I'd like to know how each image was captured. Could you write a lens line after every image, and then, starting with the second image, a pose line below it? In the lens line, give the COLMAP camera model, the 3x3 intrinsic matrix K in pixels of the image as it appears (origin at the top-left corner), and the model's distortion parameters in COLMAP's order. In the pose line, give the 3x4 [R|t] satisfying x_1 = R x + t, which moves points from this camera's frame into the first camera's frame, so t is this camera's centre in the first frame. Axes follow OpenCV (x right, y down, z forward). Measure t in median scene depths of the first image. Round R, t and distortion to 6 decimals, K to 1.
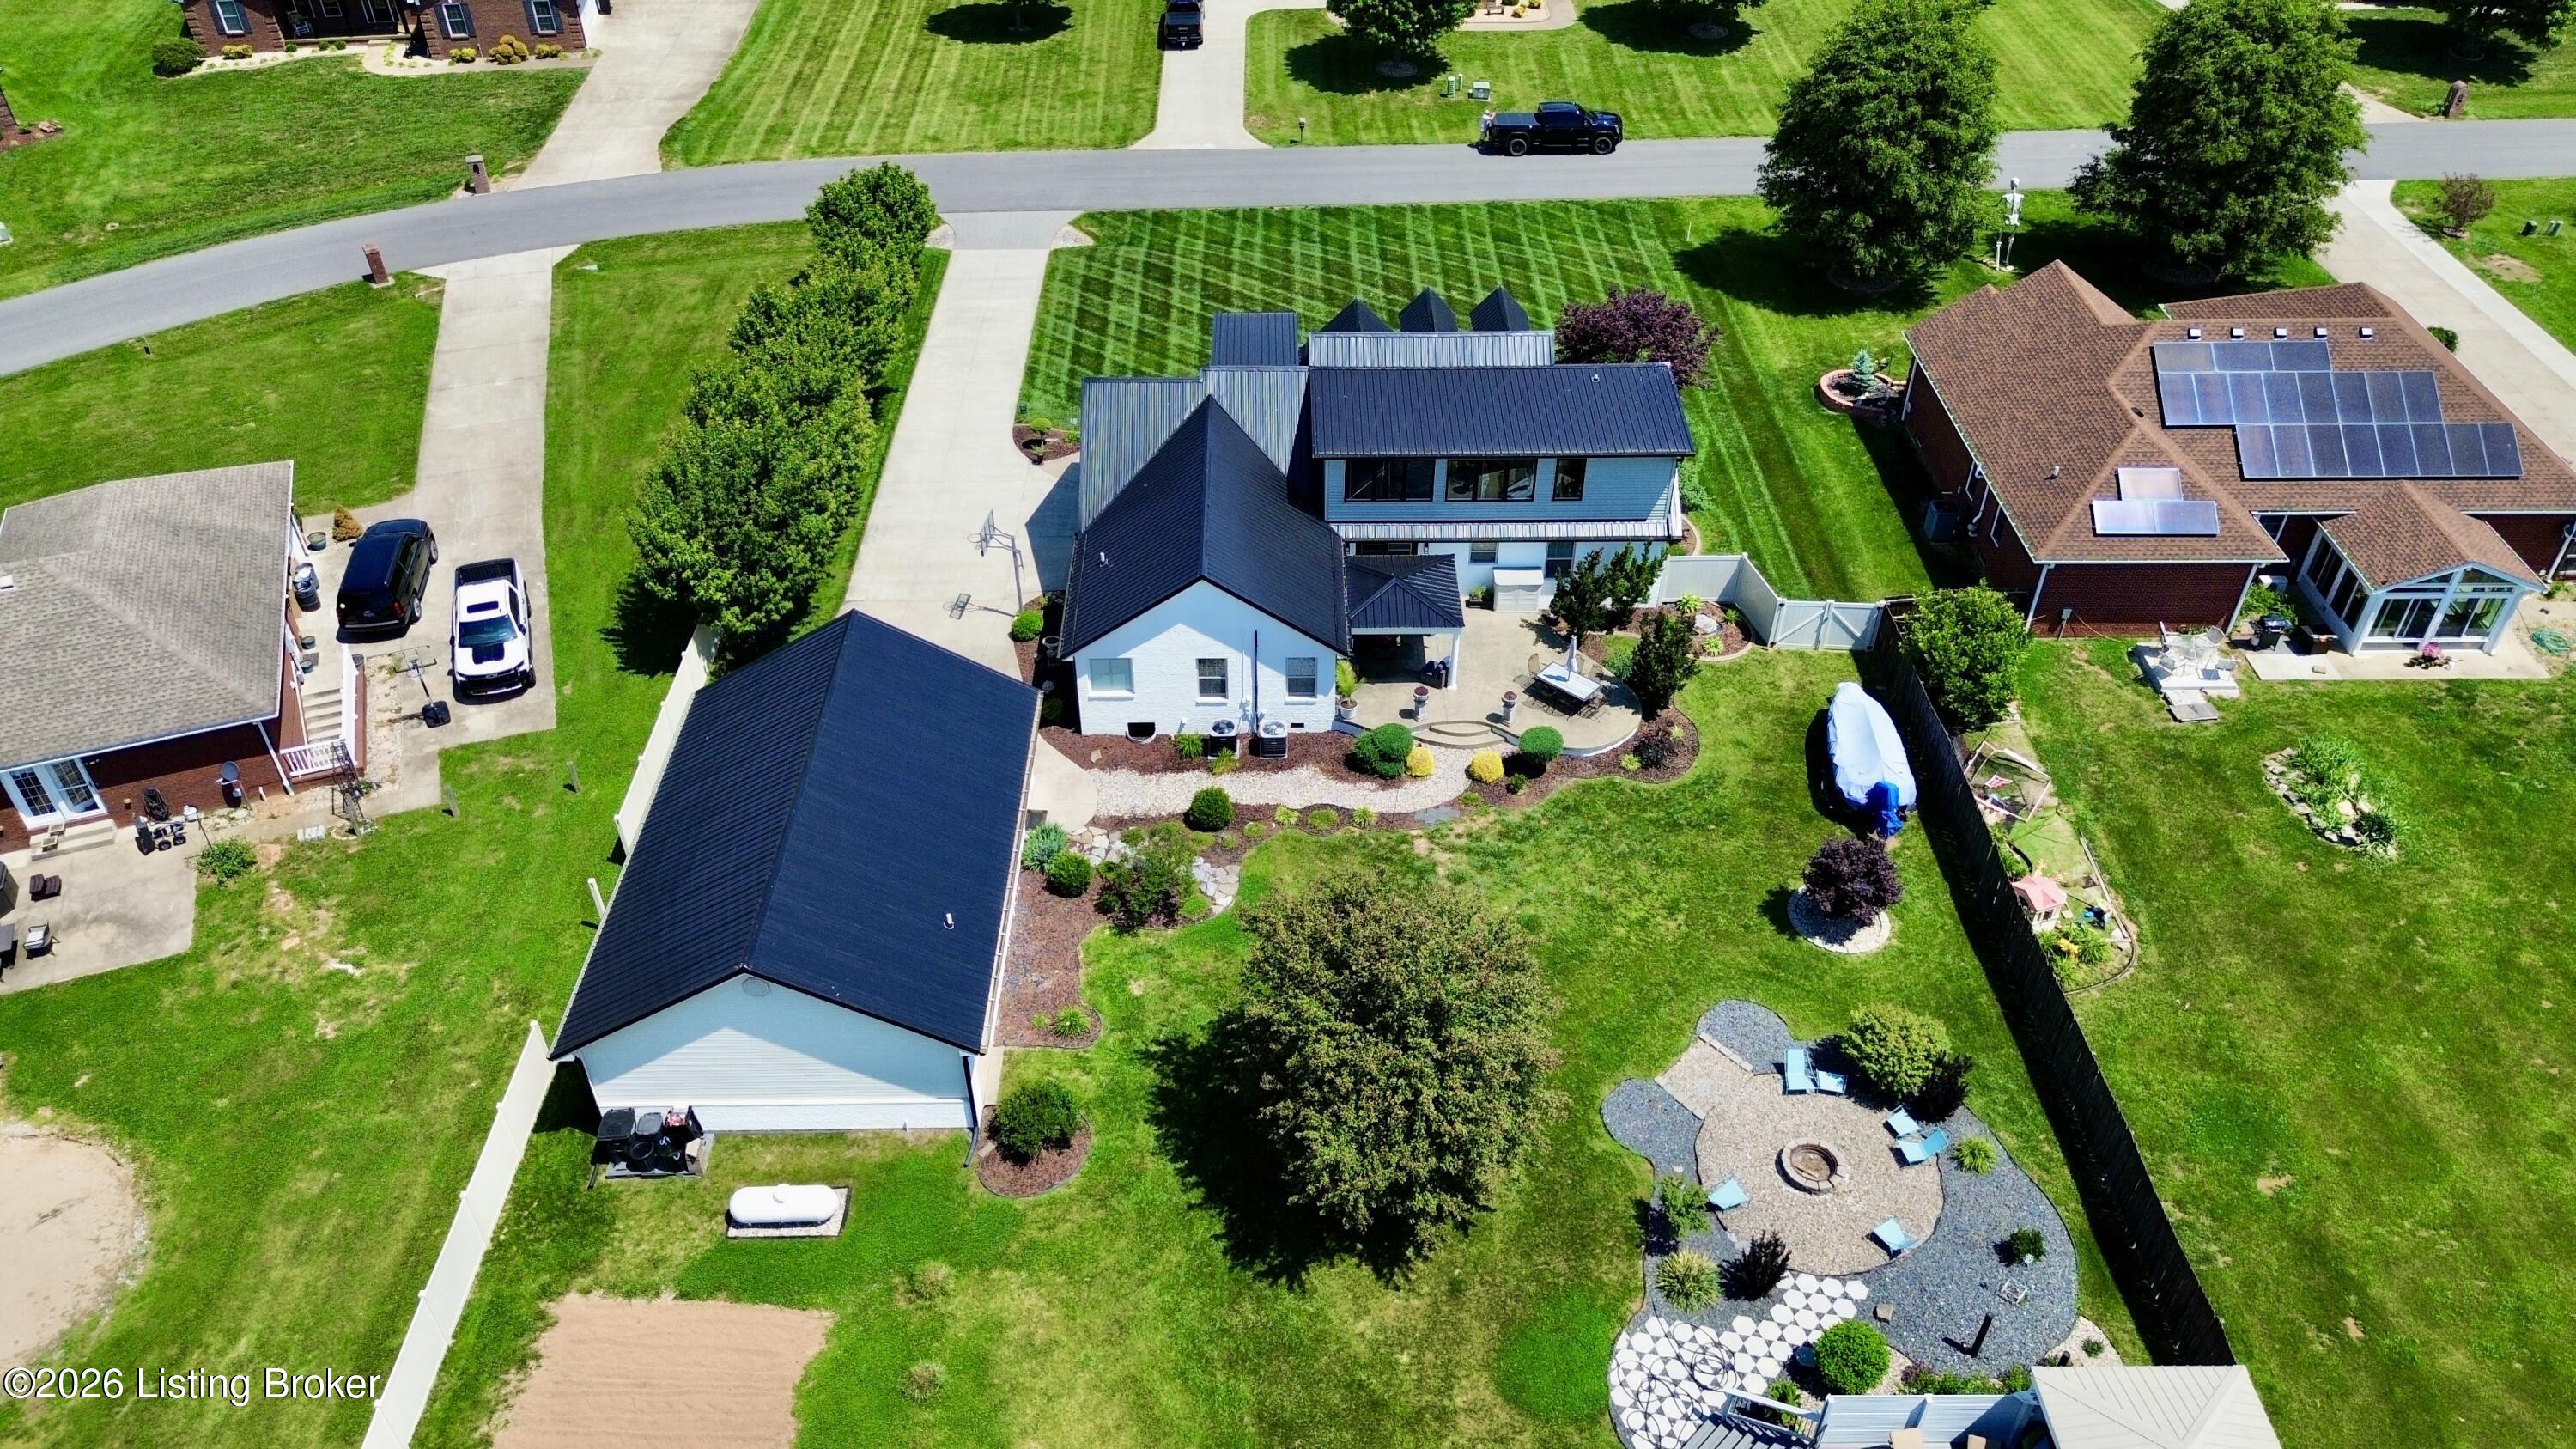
lens RADIAL K [[1824.6, 0, 1288.0], [0, 1824.6, 724.5], [0, 0, 1]] dist [0.074730, -0.072949]
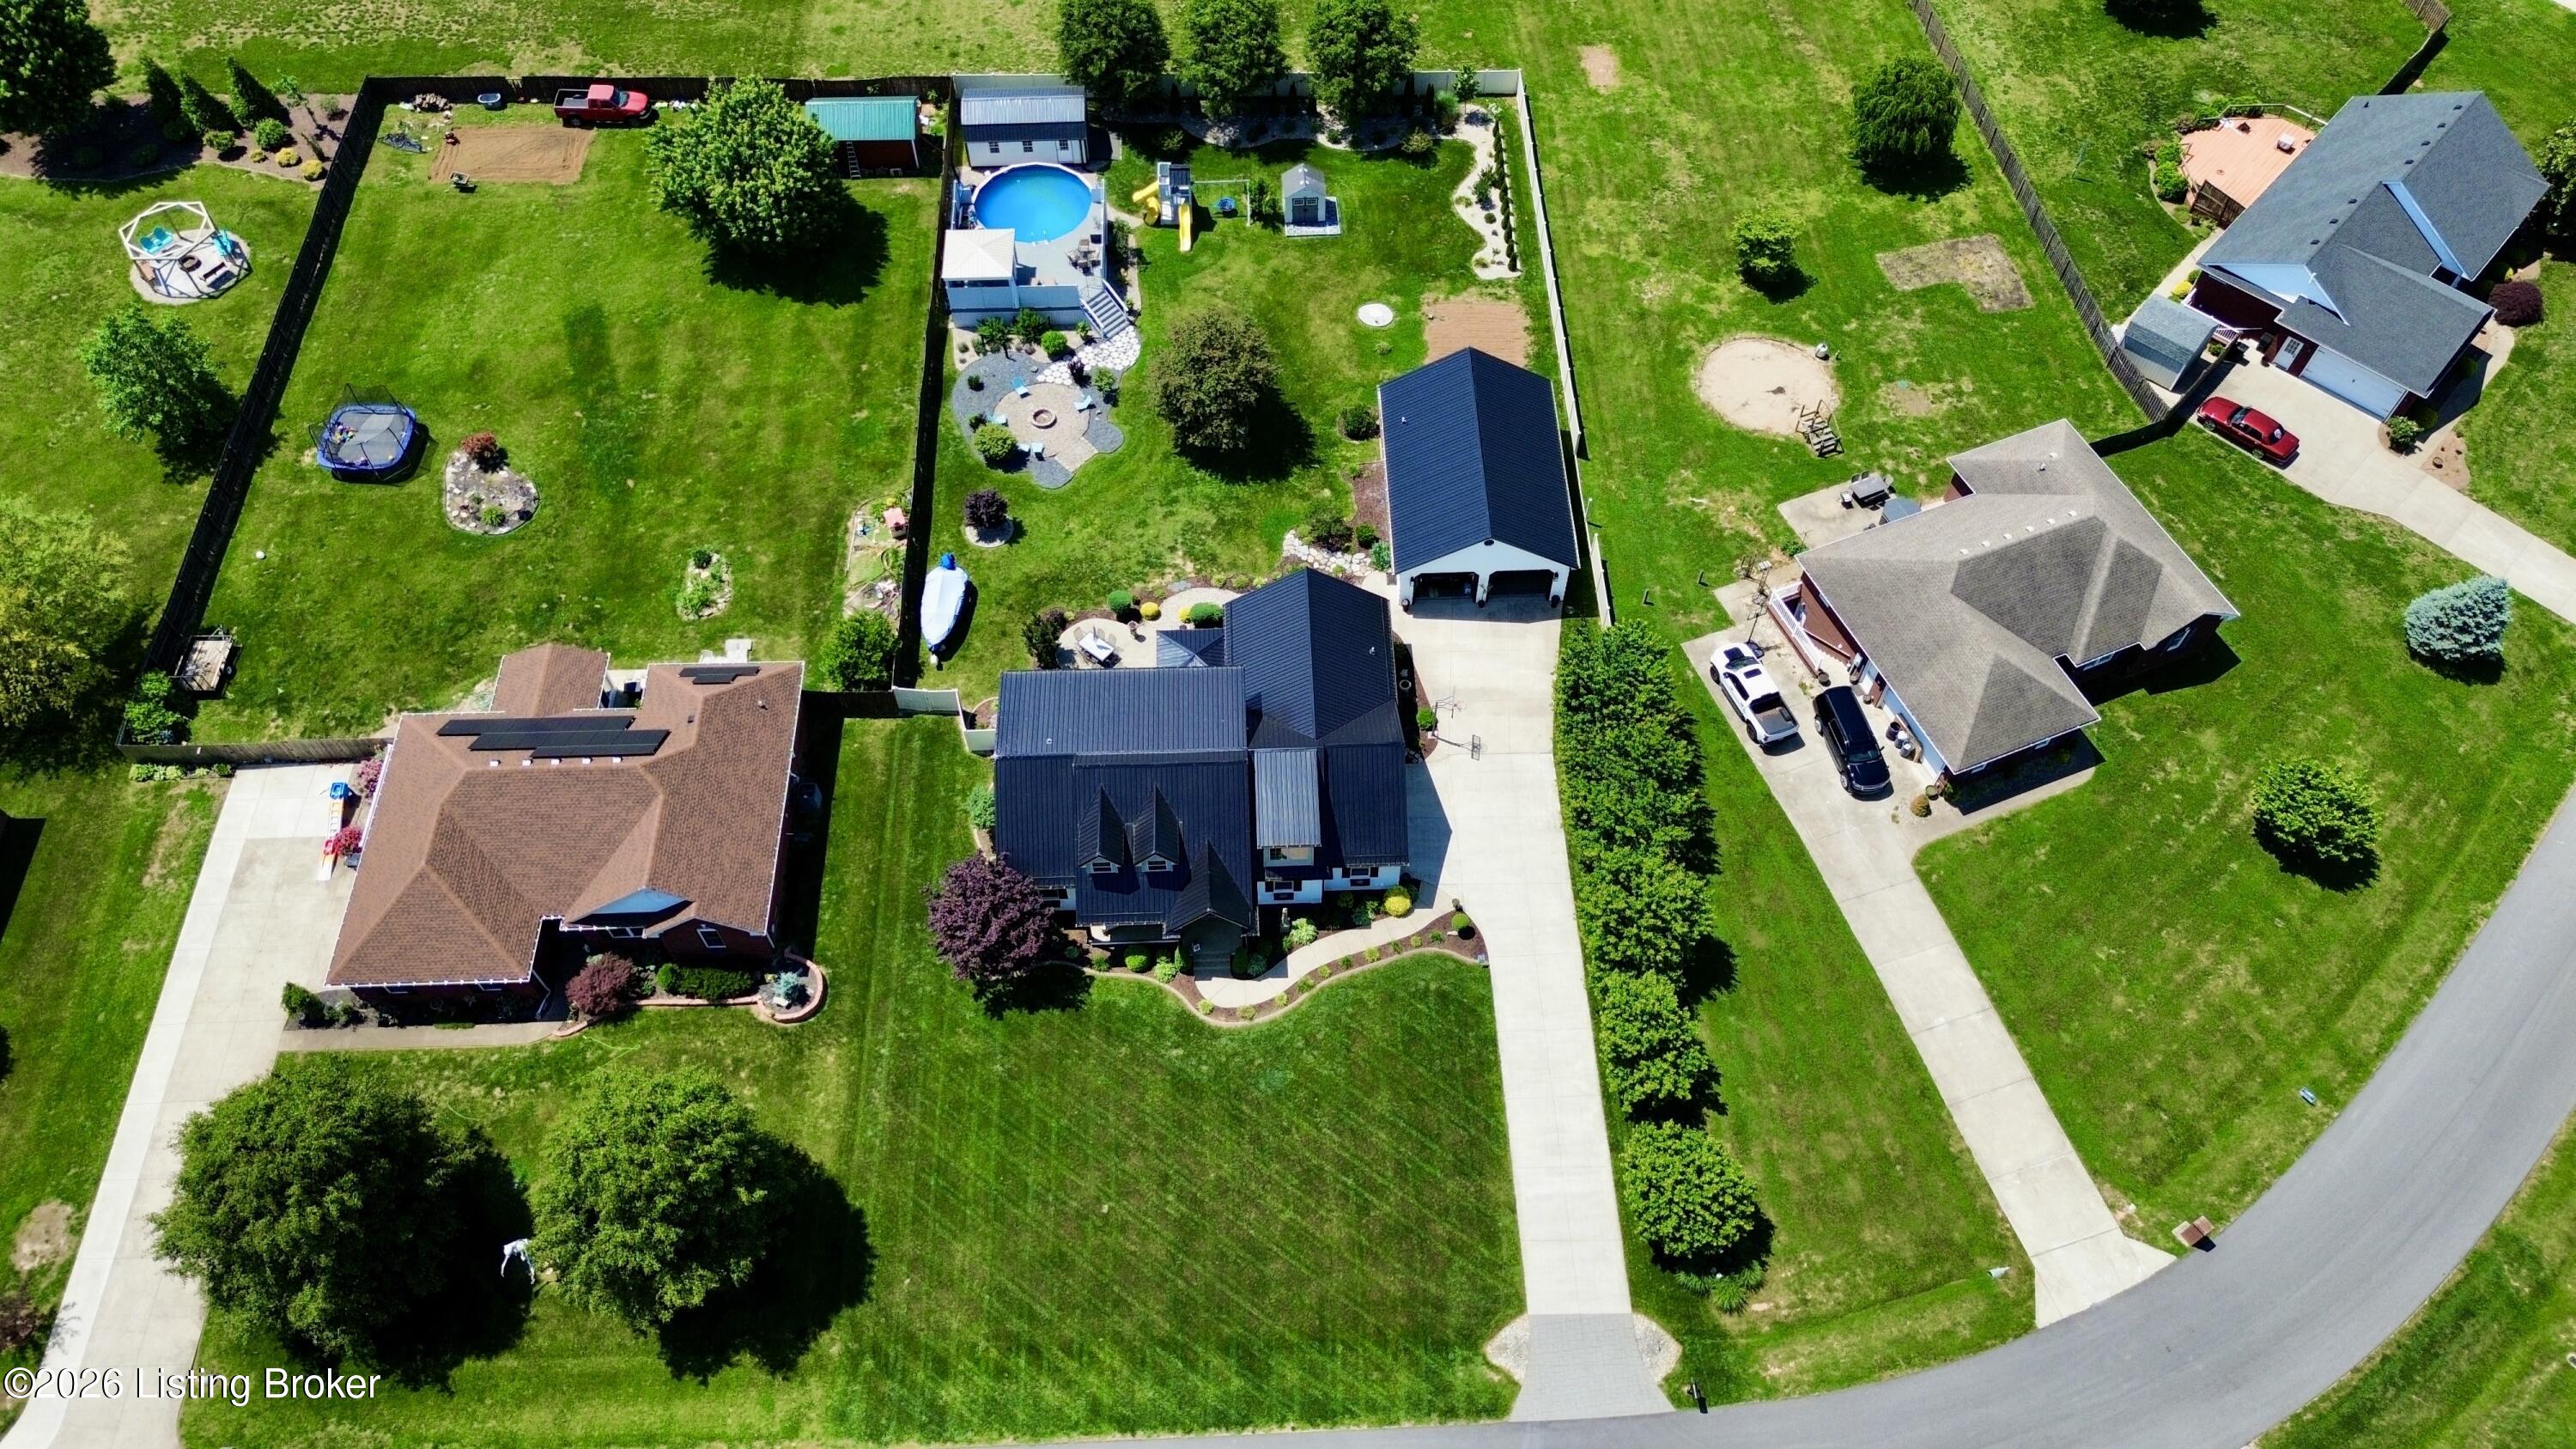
lens RADIAL K [[1824.6, 0, 1288.0], [0, 1824.6, 724.5], [0, 0, 1]] dist [0.074730, -0.072949]
pose [[-0.999711, 0.018531, -0.015311, 0.001130], [-0.016979, -0.093507, 0.995474, -1.630000], [0.017016, 0.995446, 0.093794, 0.860612]]
